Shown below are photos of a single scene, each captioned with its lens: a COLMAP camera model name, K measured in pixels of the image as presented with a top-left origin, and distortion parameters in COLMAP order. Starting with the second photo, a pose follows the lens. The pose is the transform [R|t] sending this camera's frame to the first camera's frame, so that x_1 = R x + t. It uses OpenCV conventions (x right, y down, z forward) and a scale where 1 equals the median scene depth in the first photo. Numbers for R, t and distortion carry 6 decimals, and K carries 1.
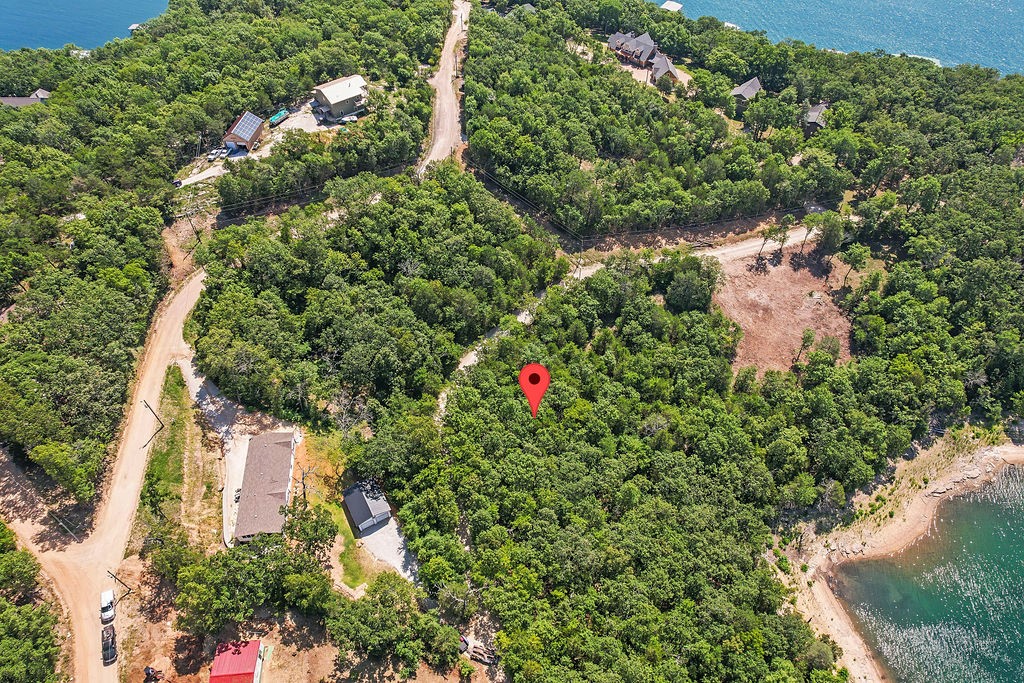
lens RADIAL K [[651.2, 0, 512.8], [0, 651.2, 343.8], [0, 0, 1]] dist [-0.077843, 0.068582]
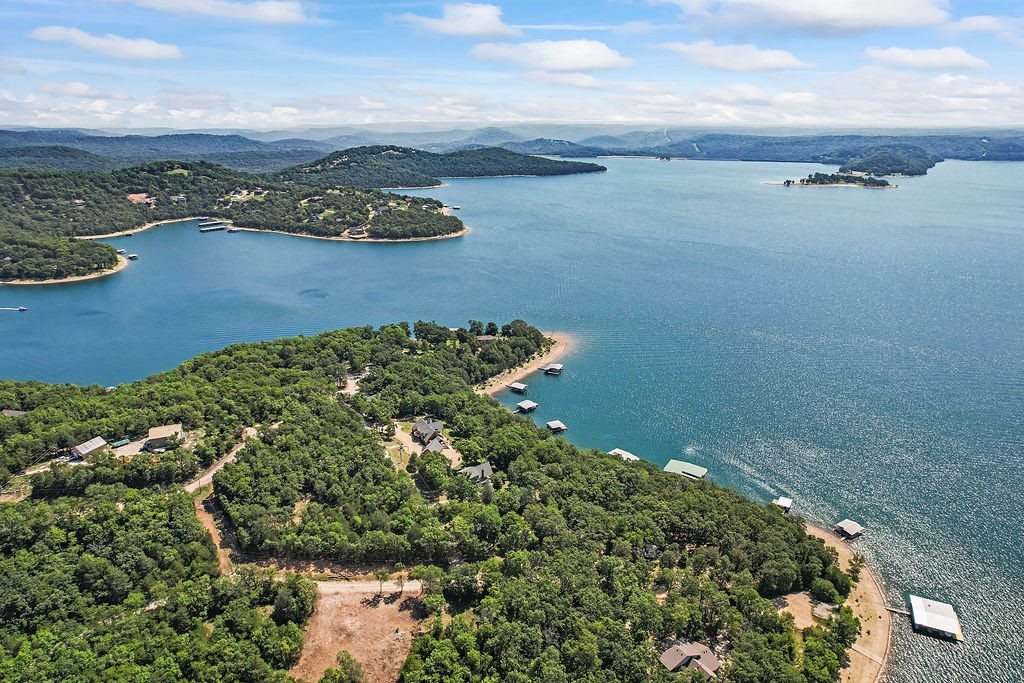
lens RADIAL K [[659.2, 0, 513.1], [0, 659.2, 336.6], [0, 0, 1]] dist [-0.078287, 0.073563]
pose [[0.969148, 0.082303, -0.232330, 0.997937], [-0.191430, 0.845099, -0.499162, 0.024924], [0.155260, 0.528237, 0.834781, -0.308412]]
